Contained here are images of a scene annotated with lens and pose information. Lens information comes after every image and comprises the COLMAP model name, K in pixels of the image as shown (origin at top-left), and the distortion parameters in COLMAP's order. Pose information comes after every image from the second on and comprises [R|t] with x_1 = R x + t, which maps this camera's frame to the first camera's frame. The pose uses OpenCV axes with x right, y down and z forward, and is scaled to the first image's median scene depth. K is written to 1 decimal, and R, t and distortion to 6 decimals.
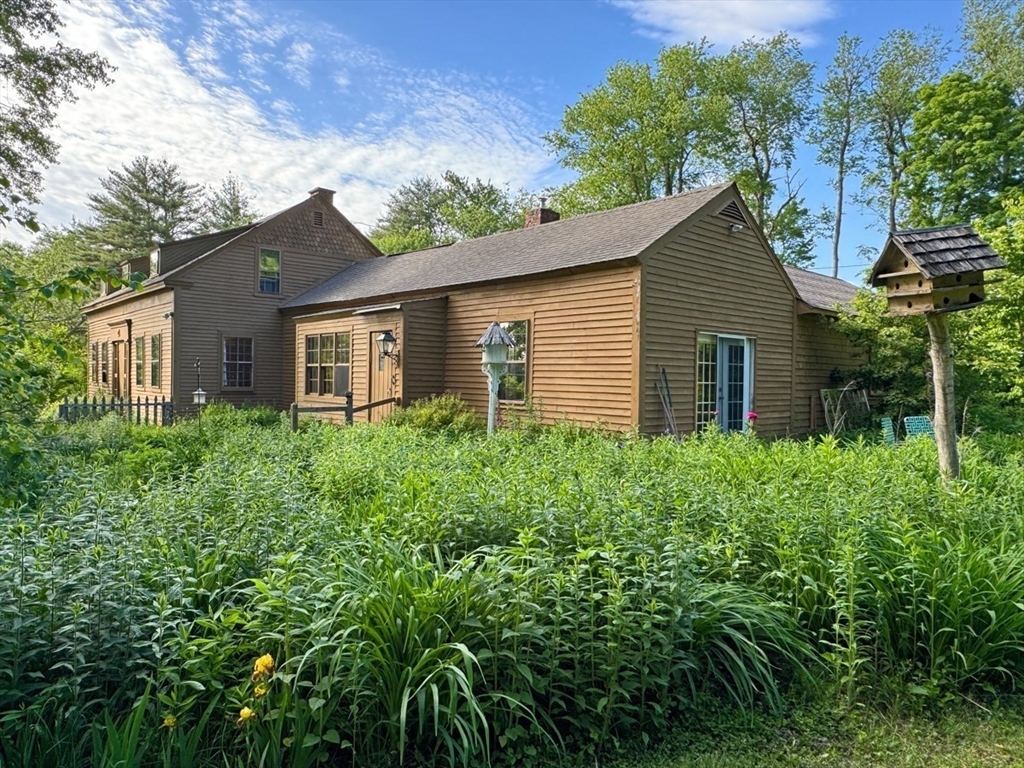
lens RADIAL K [[670.3, 0, 512.0], [0, 670.3, 384.0], [0, 0, 1]] dist [-0.000884, 0.000080]
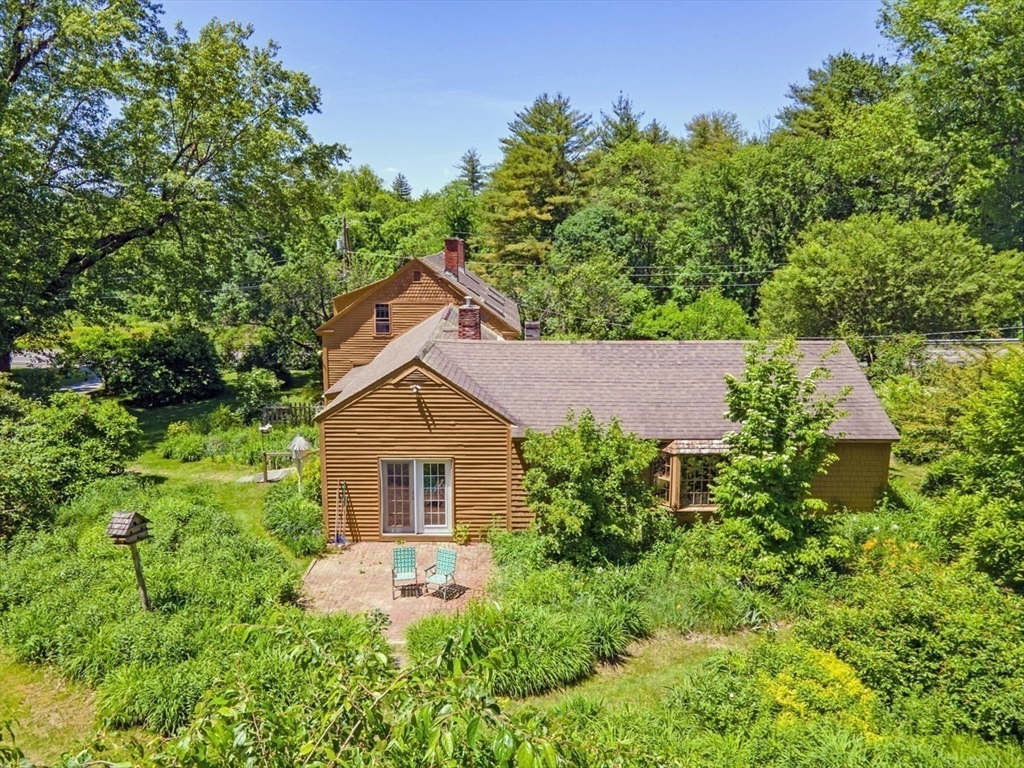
lens RADIAL K [[742.9, 0, 499.6], [0, 742.9, 386.2], [0, 0, 1]] dist [0.020582, 0.002525]
pose [[0.748484, 0.114173, -0.653251, 0.248739], [0.003556, 0.984363, 0.176118, -0.085102], [0.663144, -0.134145, 0.736373, -0.009979]]
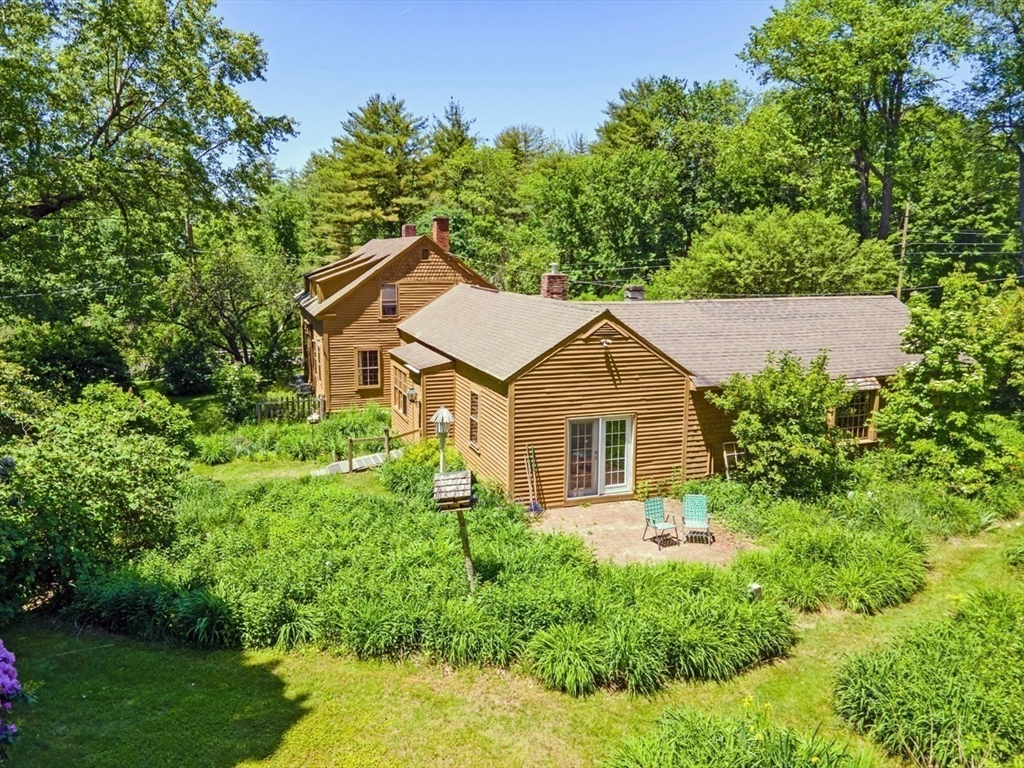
lens RADIAL K [[742.9, 0, 499.6], [0, 742.9, 386.2], [0, 0, 1]] dist [0.020582, 0.002525]
pose [[0.921797, 0.052450, -0.384108, 0.119860], [0.009290, 0.987532, 0.157143, -0.063804], [0.387561, -0.148422, 0.909817, -0.085278]]
